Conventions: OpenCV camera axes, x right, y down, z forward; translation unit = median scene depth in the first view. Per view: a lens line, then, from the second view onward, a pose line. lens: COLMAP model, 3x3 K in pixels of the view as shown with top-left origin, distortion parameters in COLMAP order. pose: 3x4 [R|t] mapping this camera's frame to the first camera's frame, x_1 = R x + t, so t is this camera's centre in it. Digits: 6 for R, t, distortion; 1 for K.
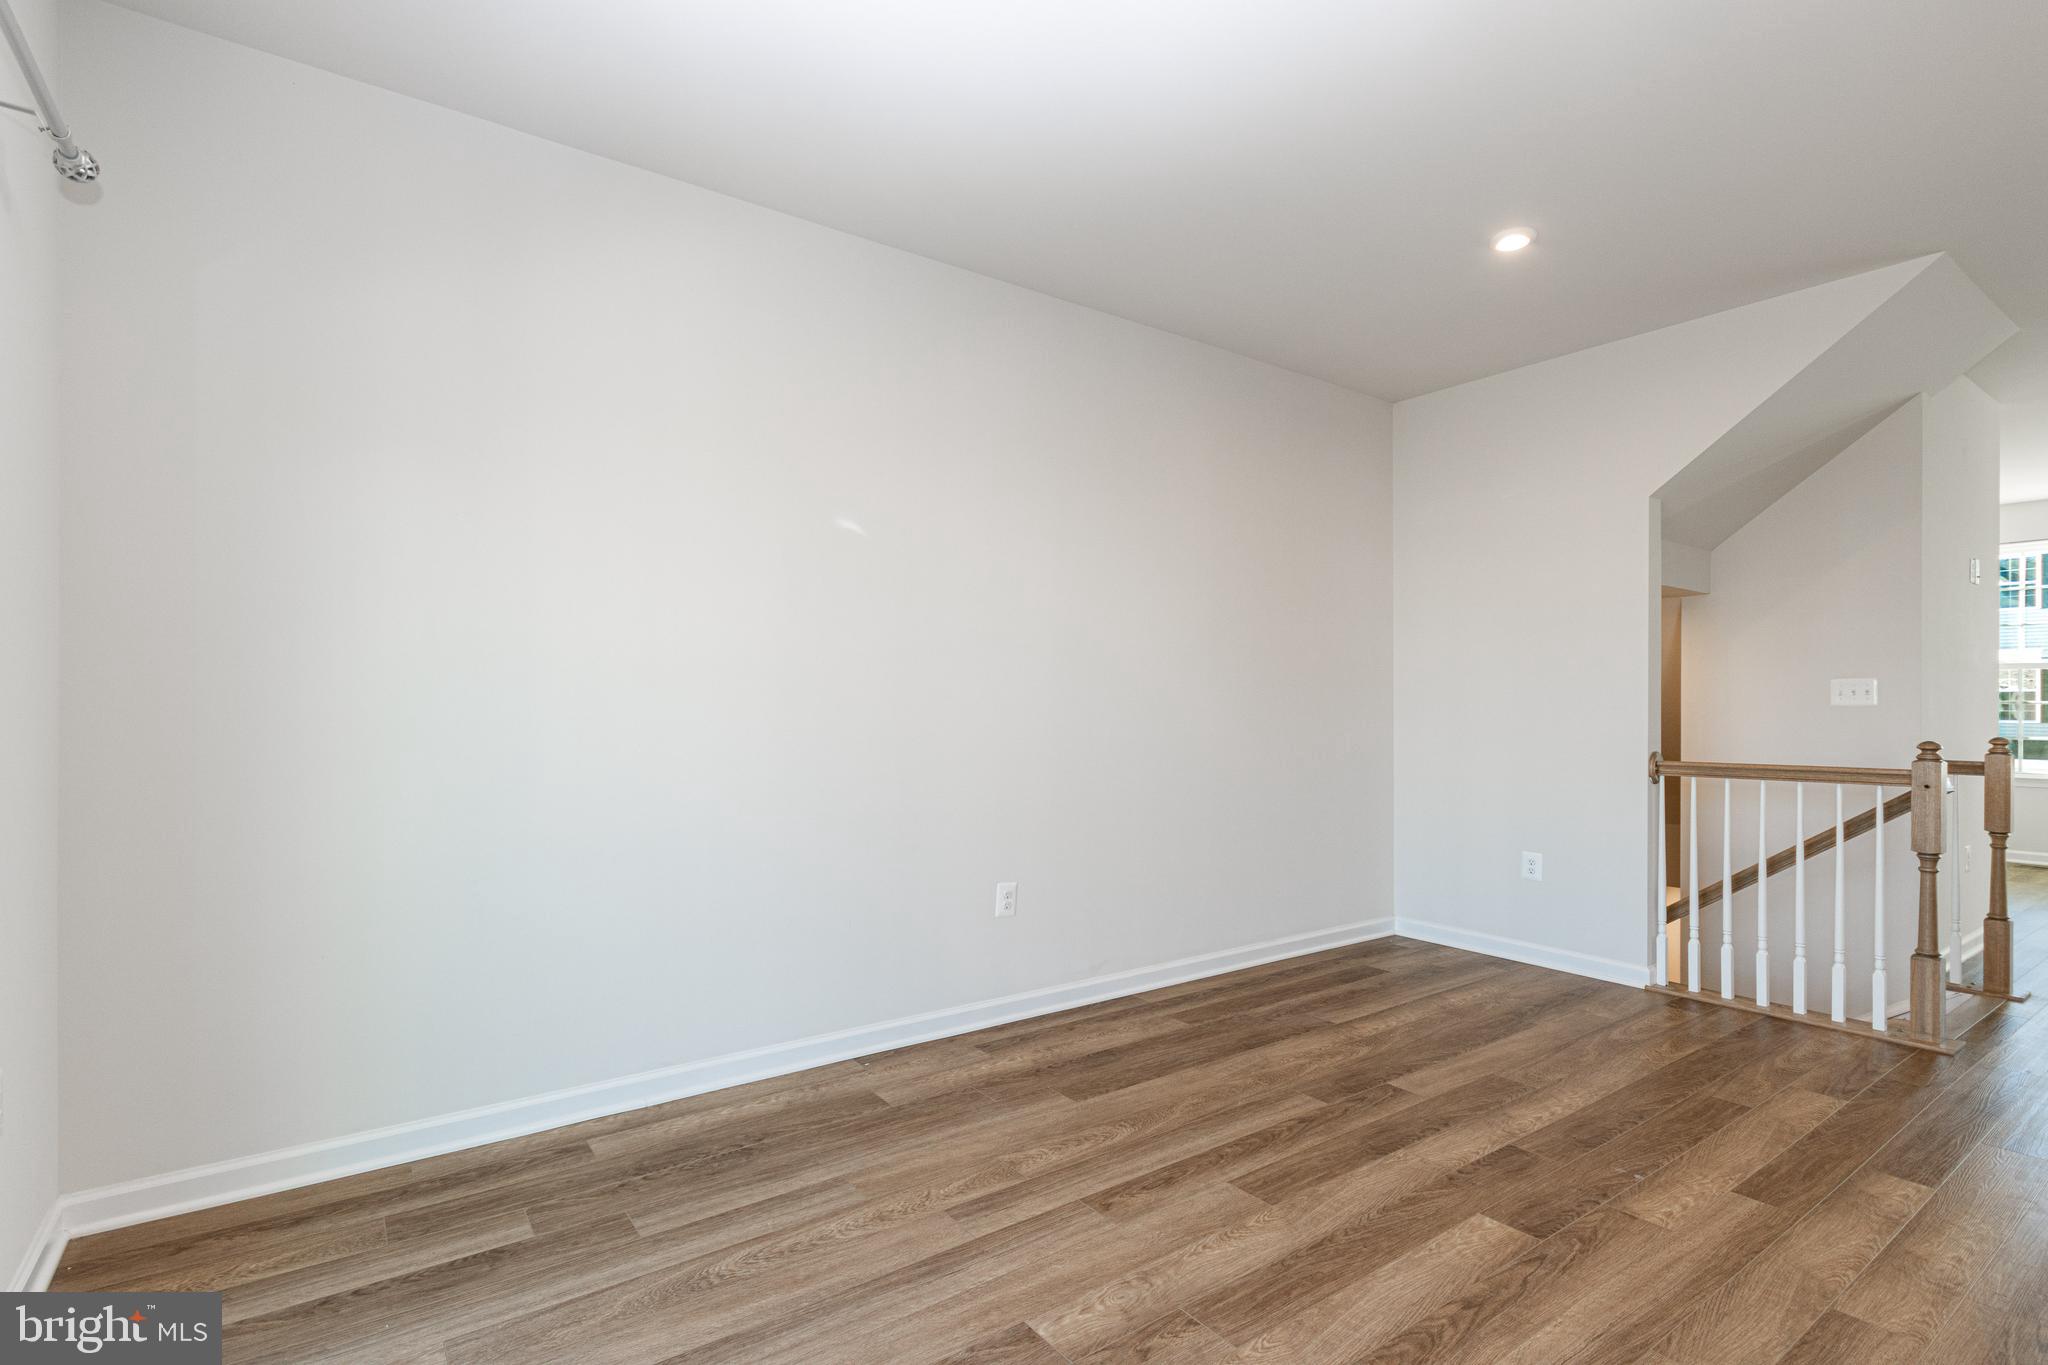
lens RADIAL K [[938.5, 0, 1023.2], [0, 938.5, 691.6], [0, 0, 1]] dist [0.005102, 0.001268]
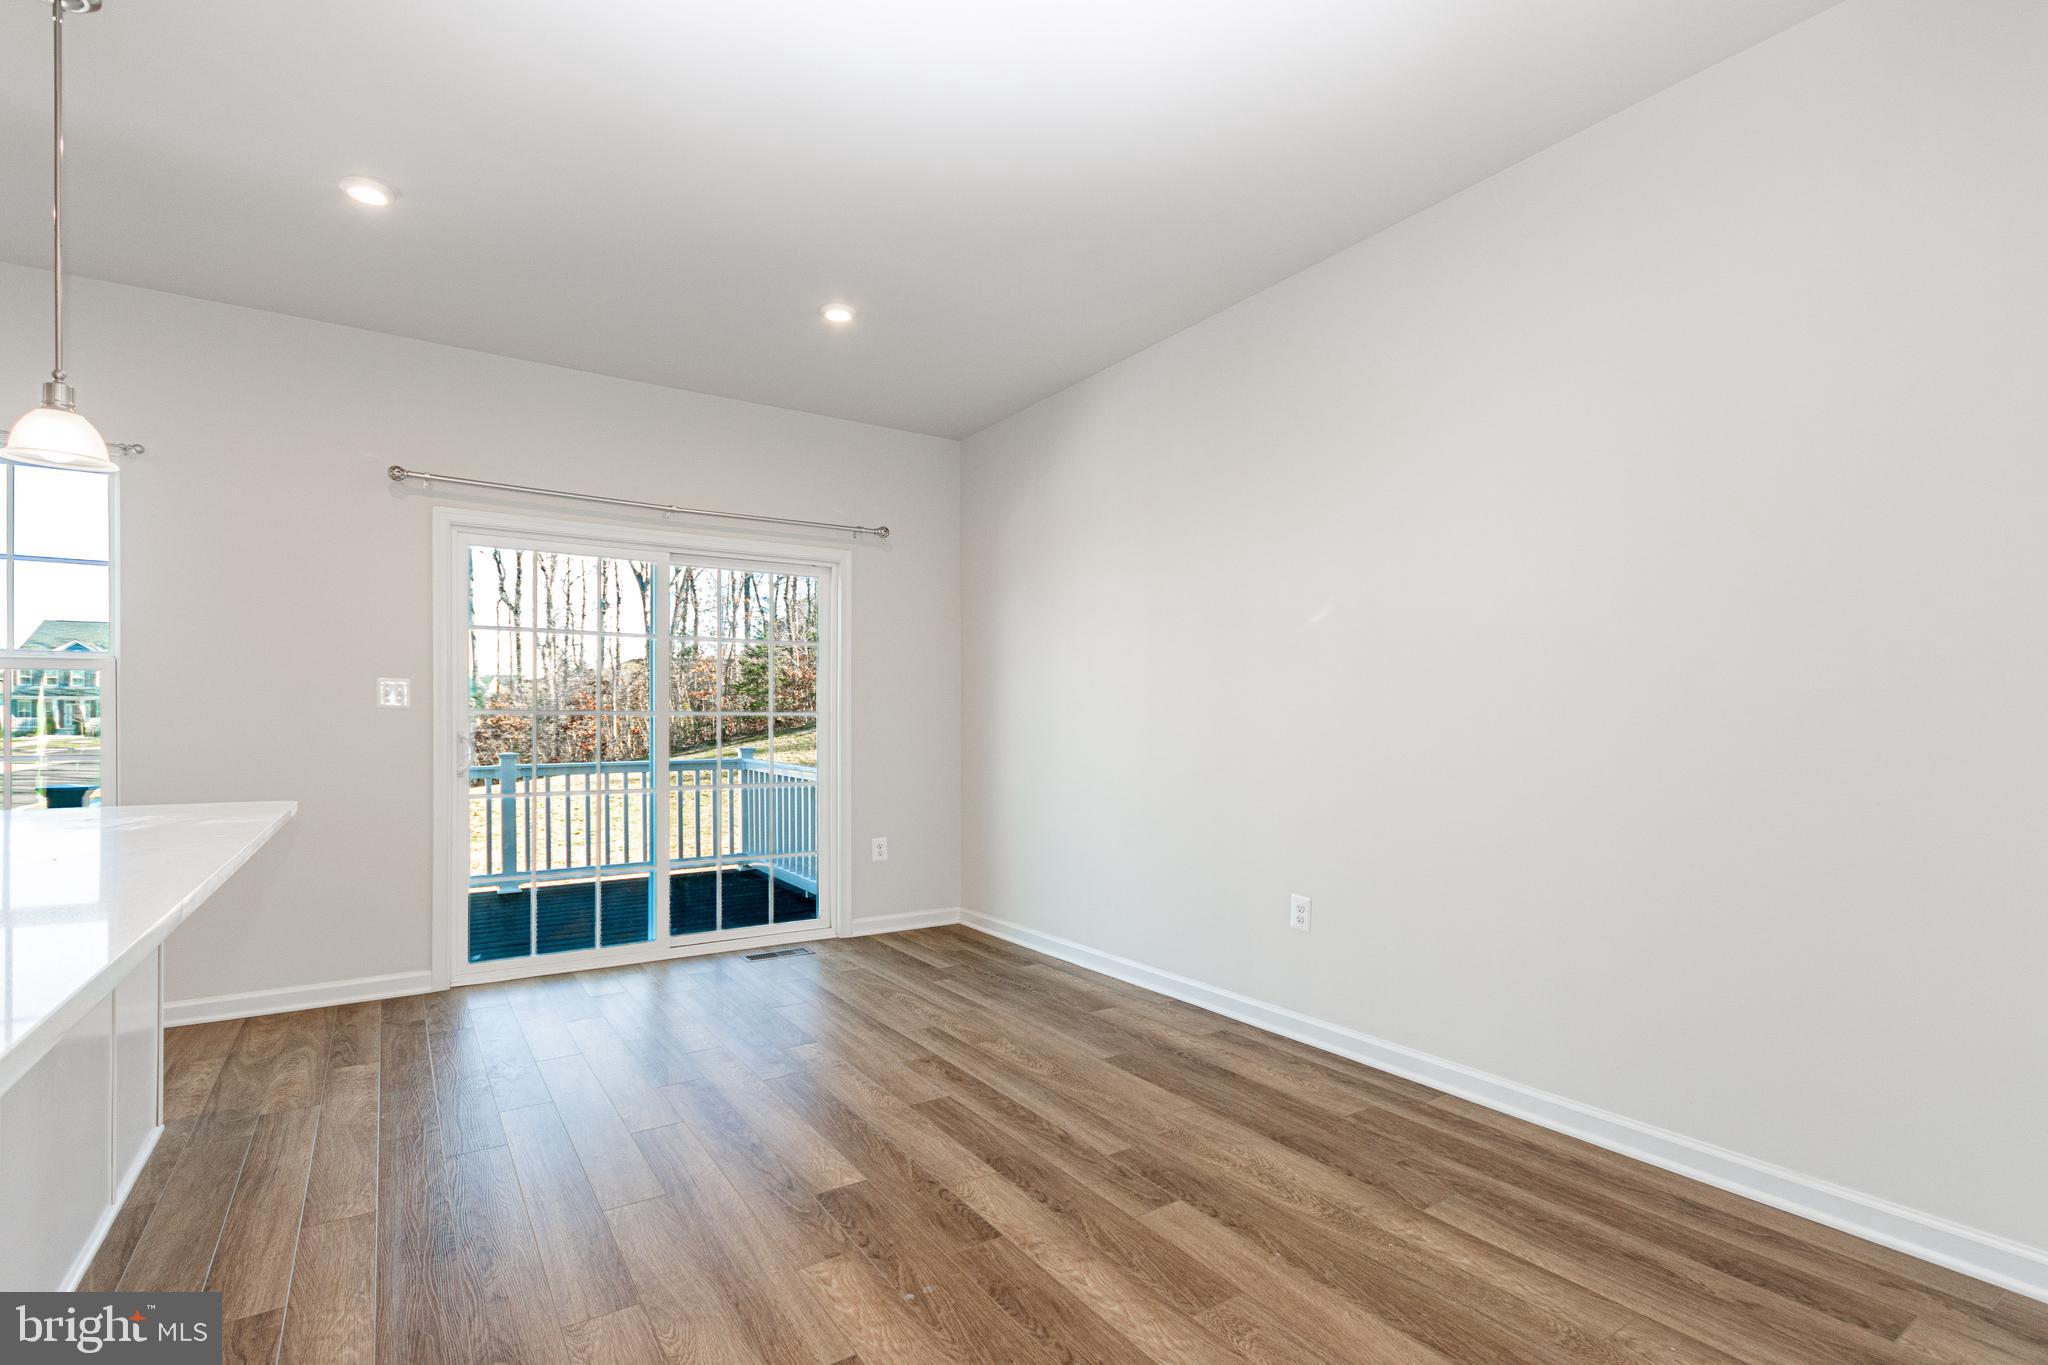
lens RADIAL K [[961.0, 0, 1025.8], [0, 961.0, 719.1], [0, 0, 1]] dist [0.018987, 0.000461]
pose [[-0.020735, -0.006921, -0.999761, 1.207949], [0.020464, 0.999764, -0.007346, 0.031731], [0.999576, -0.020611, -0.020588, 0.926579]]
